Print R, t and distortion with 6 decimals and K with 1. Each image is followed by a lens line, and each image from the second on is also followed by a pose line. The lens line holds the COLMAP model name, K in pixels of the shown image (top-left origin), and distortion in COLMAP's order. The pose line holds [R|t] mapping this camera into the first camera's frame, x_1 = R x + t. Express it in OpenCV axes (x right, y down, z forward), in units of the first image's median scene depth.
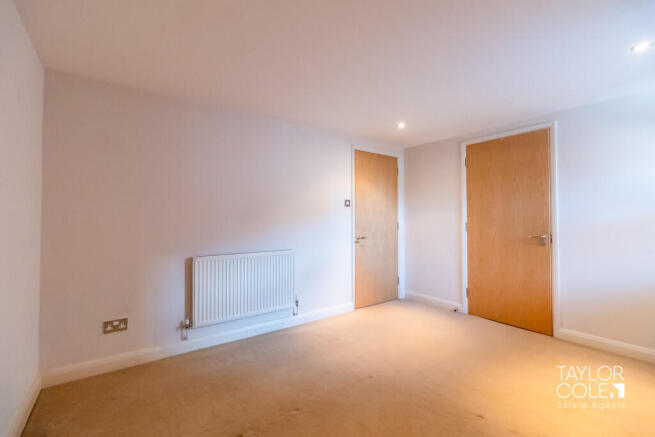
lens RADIAL K [[283.3, 0, 326.4], [0, 283.3, 215.6], [0, 0, 1]] dist [-0.001545, -0.000205]
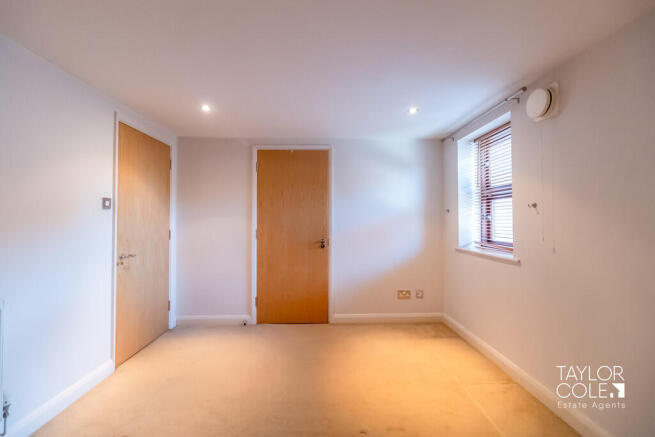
lens RADIAL K [[283.3, 0, 326.4], [0, 283.3, 215.6], [0, 0, 1]] dist [-0.001545, -0.000205]
pose [[0.582056, 0.013647, 0.813034, -0.151355], [-0.005902, 0.999904, -0.012558, -0.011743], [-0.813127, 0.002511, 0.582080, 0.241547]]
